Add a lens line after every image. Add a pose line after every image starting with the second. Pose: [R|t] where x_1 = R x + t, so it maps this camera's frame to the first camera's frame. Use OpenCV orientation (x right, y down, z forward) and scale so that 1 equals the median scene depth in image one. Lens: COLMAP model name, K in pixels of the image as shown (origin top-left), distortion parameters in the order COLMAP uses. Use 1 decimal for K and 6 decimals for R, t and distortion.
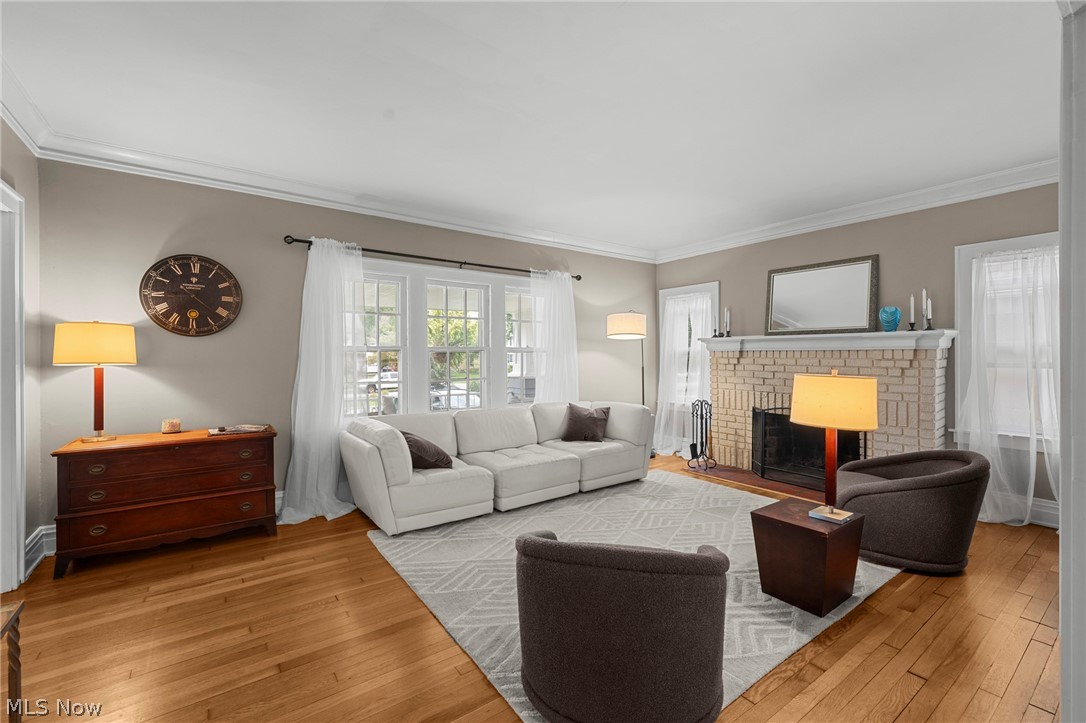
lens RADIAL K [[446.3, 0, 545.4], [0, 446.3, 360.5], [0, 0, 1]] dist [-0.000466, -0.000402]
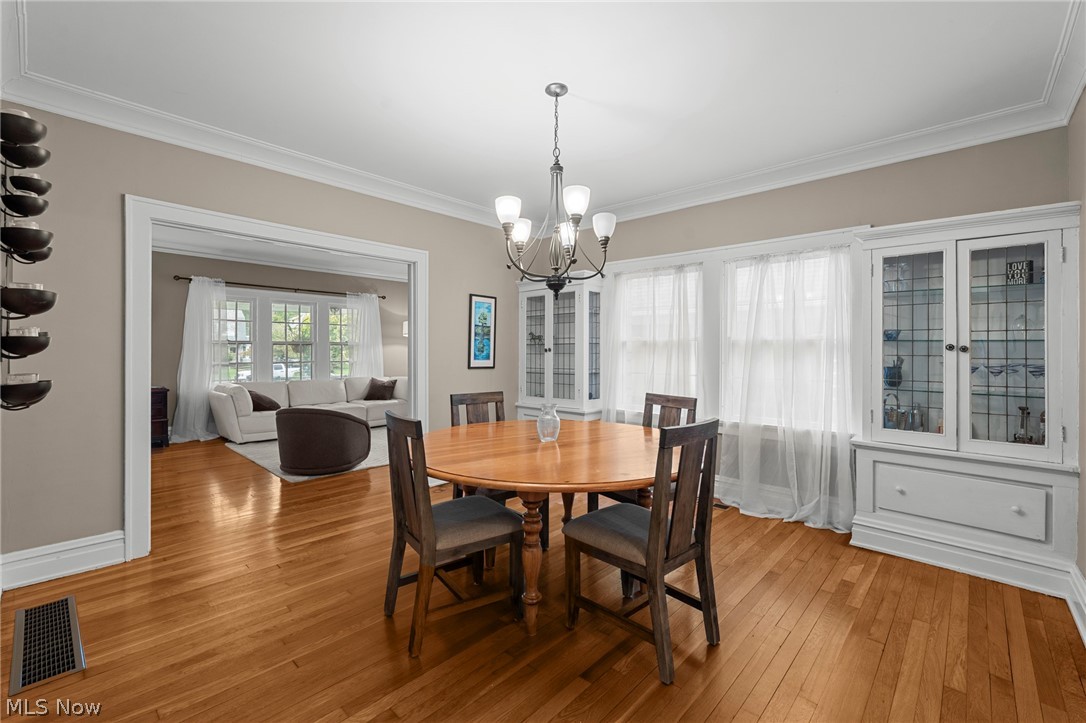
lens RADIAL K [[446.3, 0, 534.9], [0, 446.3, 351.8], [0, 0, 1]] dist [-0.000466, -0.000402]
pose [[0.983014, 0.006226, 0.183424, 0.408115], [-0.005851, 0.999980, -0.002588, 0.006073], [-0.183436, 0.001471, 0.983031, -0.822327]]
